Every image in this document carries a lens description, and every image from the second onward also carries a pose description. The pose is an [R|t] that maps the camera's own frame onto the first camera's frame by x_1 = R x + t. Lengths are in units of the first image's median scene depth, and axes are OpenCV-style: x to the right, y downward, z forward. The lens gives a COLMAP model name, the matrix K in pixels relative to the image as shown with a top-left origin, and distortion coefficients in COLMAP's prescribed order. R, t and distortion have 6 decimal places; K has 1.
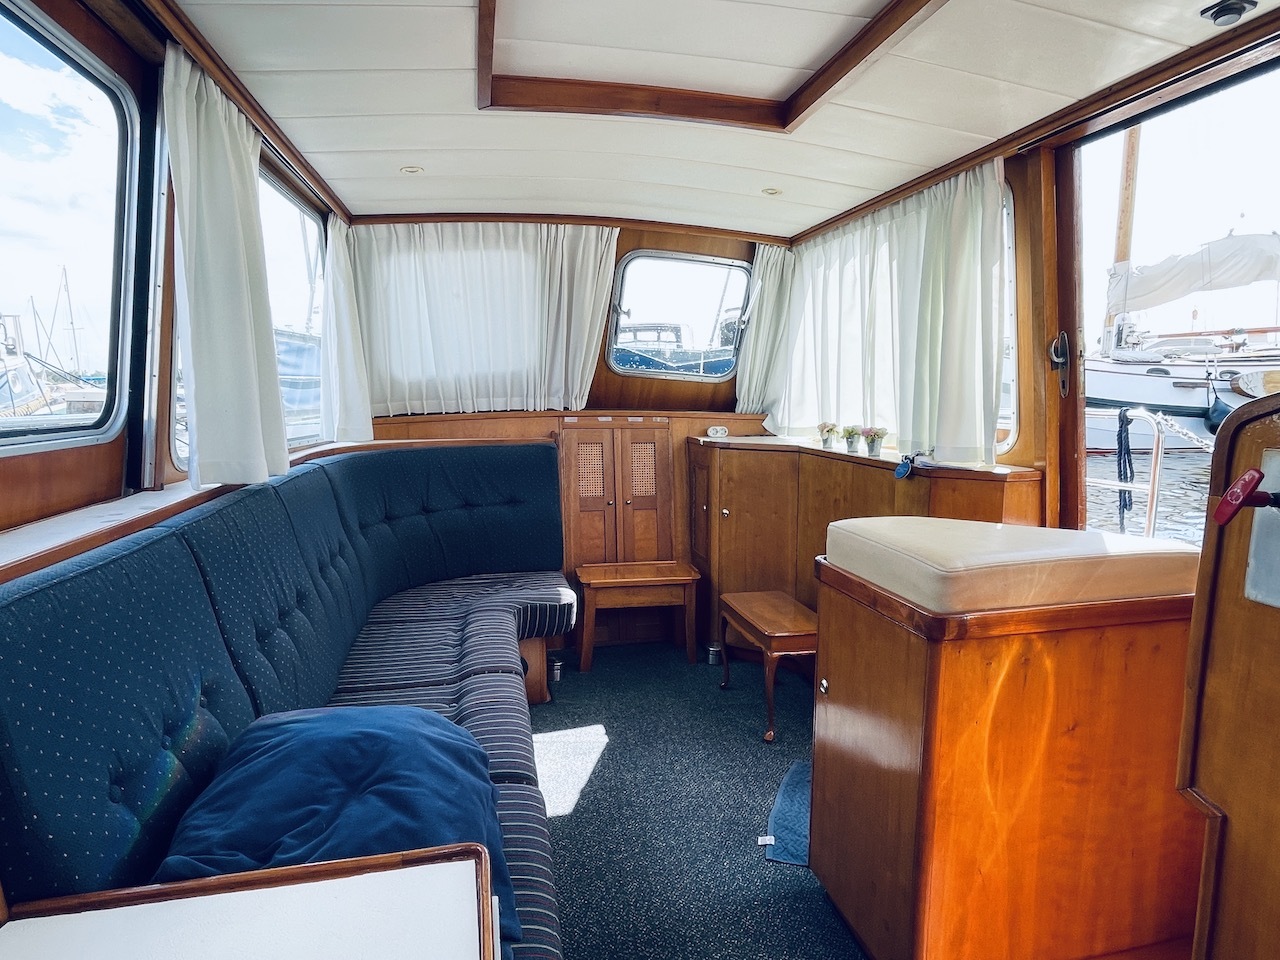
lens RADIAL K [[721.3, 0, 644.9], [0, 721.3, 478.4], [0, 0, 1]] dist [-0.002233, -0.001530]
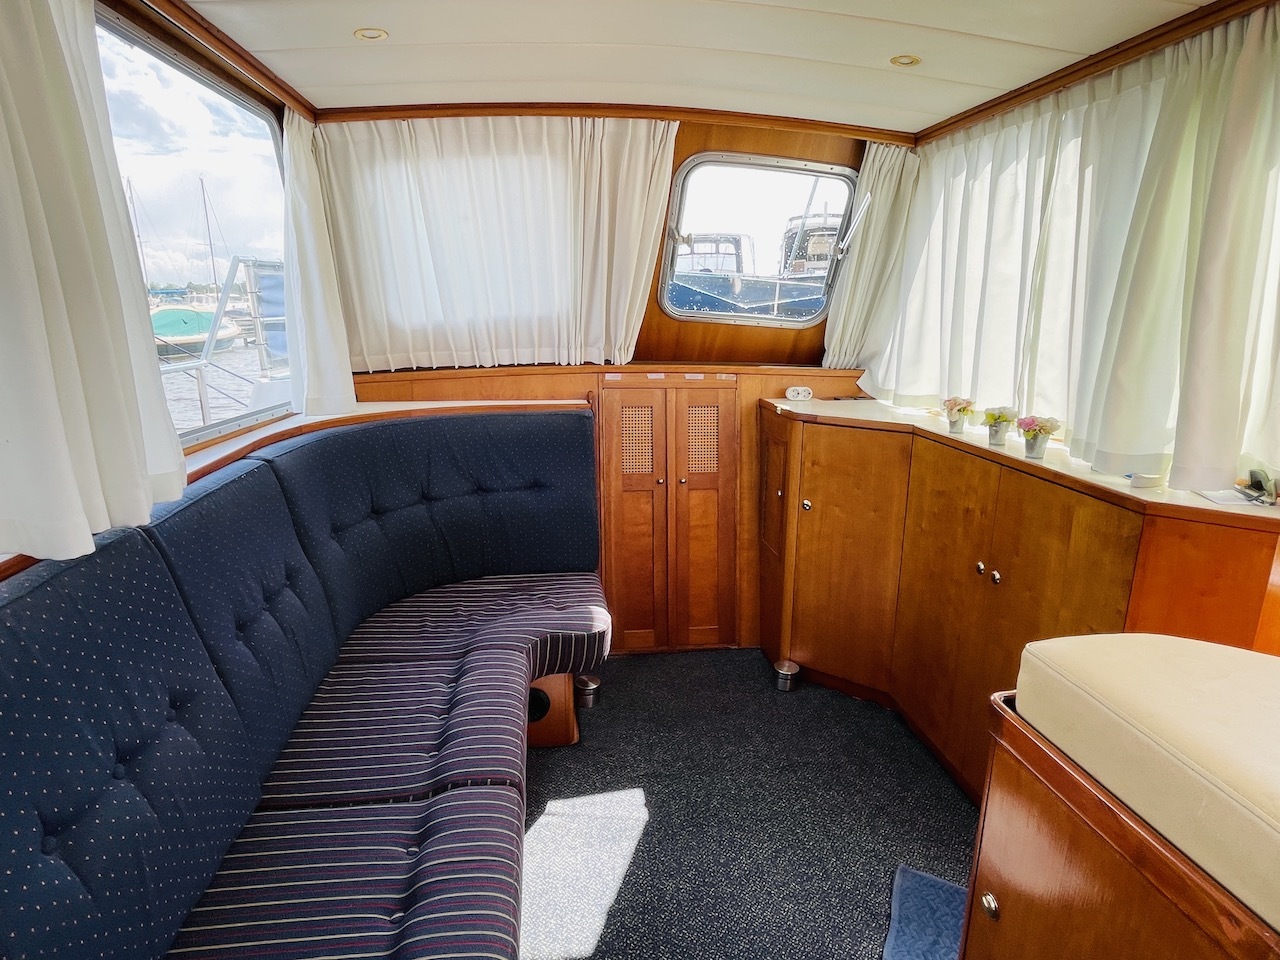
lens RADIAL K [[717.7, 0, 636.8], [0, 717.7, 478.2], [0, 0, 1]] dist [-0.011095, -0.001728]
pose [[0.995438, 0.029116, -0.090856, -0.001548], [-0.018222, 0.992785, 0.118512, -0.069736], [0.093651, -0.116315, 0.988787, 0.224077]]
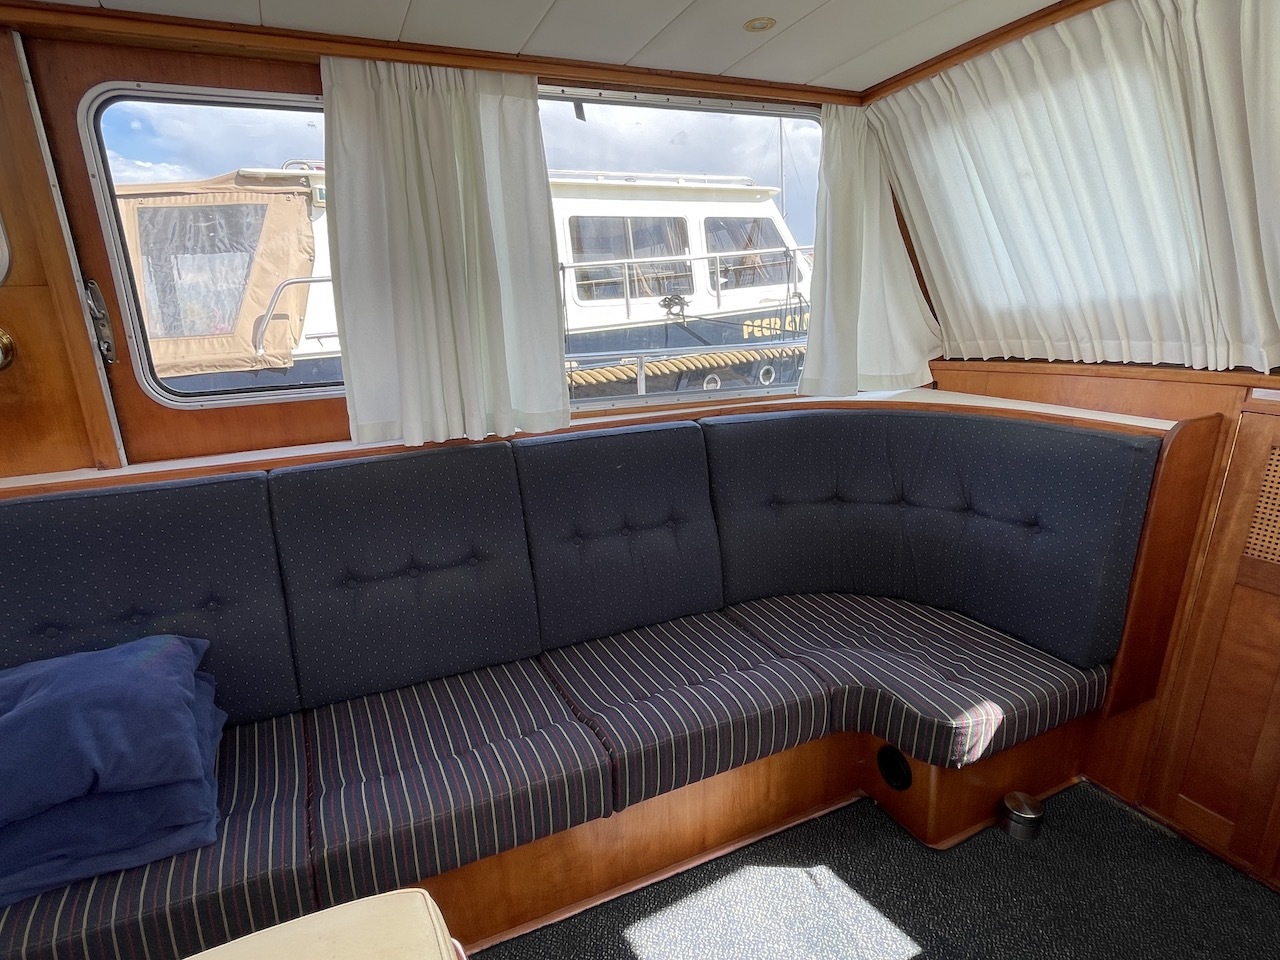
lens RADIAL K [[721.3, 0, 644.9], [0, 721.3, 478.4], [0, 0, 1]] dist [-0.002233, -0.001530]
pose [[0.232212, 0.235840, -0.943640, 0.284472], [-0.082468, 0.971440, 0.222494, -0.107636], [0.969163, 0.026154, 0.245030, 0.525119]]
